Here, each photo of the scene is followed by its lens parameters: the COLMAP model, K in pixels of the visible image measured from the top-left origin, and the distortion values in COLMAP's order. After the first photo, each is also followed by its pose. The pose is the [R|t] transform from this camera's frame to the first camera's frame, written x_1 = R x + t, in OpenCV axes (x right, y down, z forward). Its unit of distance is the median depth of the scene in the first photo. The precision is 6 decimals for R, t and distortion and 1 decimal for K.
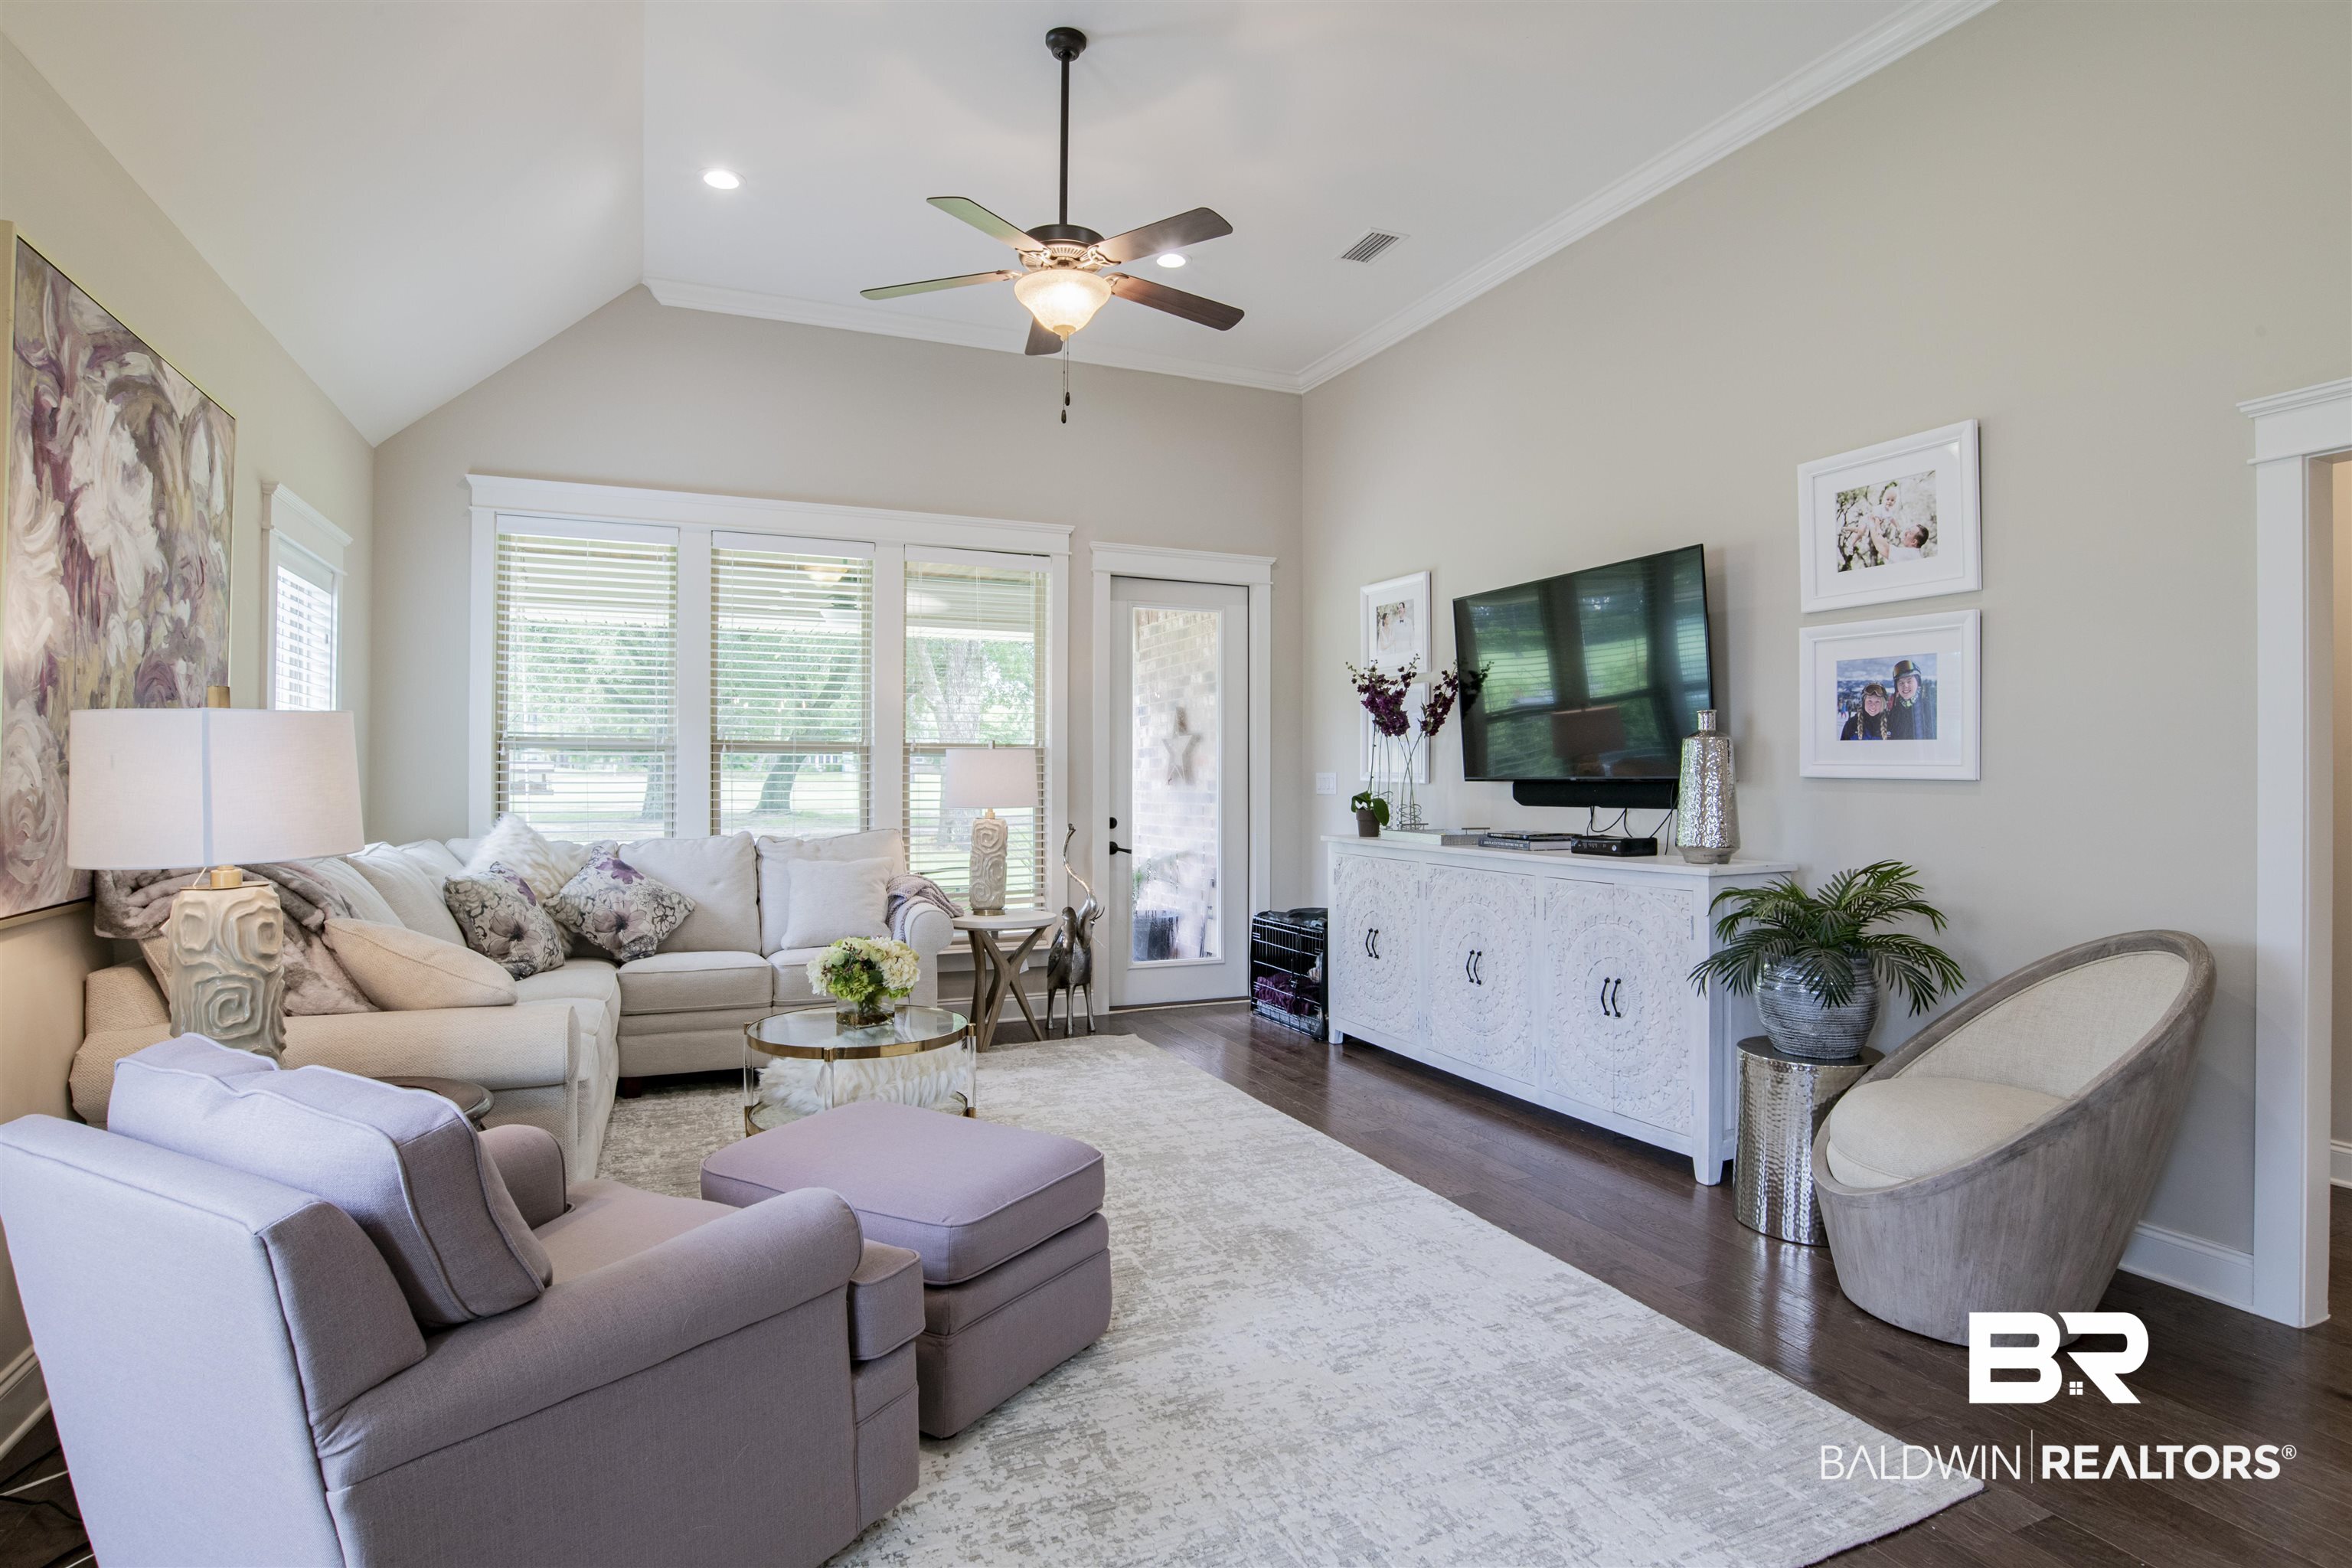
lens RADIAL K [[1197.2, 0, 1176.0], [0, 1197.2, 784.0], [0, 0, 1]] dist [-0.058380, 0.026287]
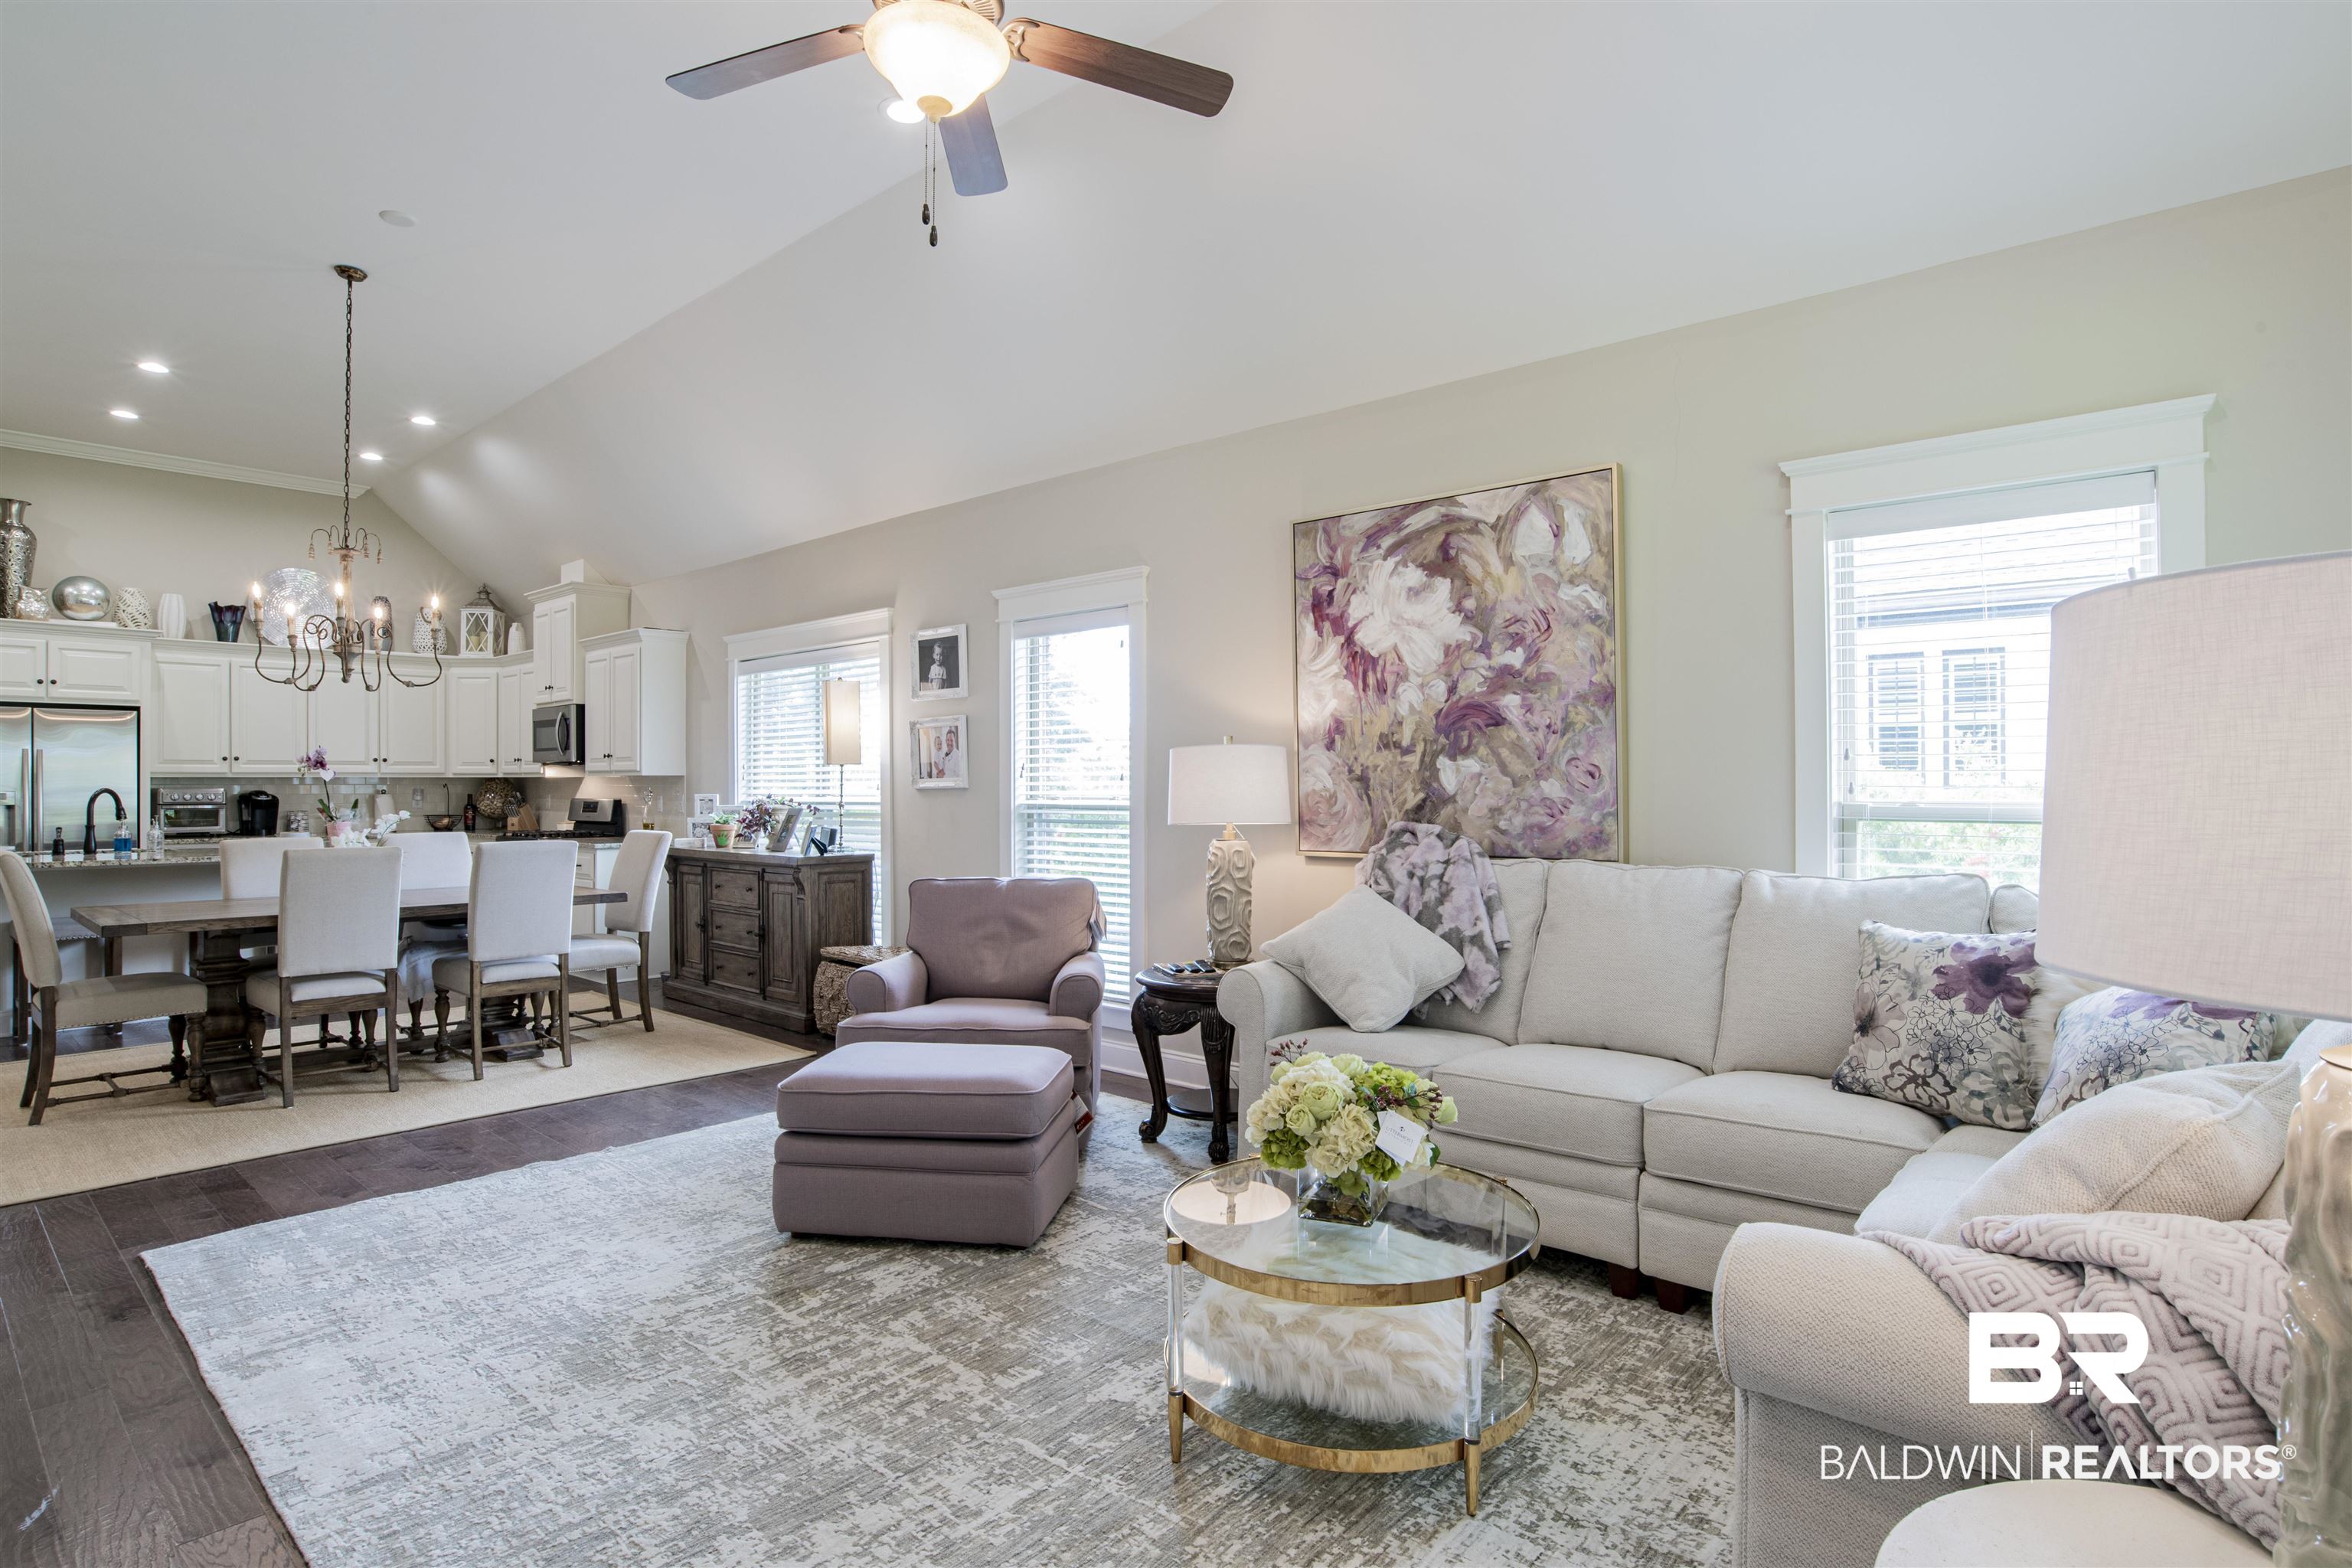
lens RADIAL K [[1197.2, 0, 1176.0], [0, 1197.2, 784.0], [0, 0, 1]] dist [-0.058380, 0.026287]
pose [[-0.905523, 0.002459, -0.424289, 0.090853], [-0.000441, 0.999977, 0.006736, -0.015315], [0.424296, 0.006286, -0.905502, 2.406517]]
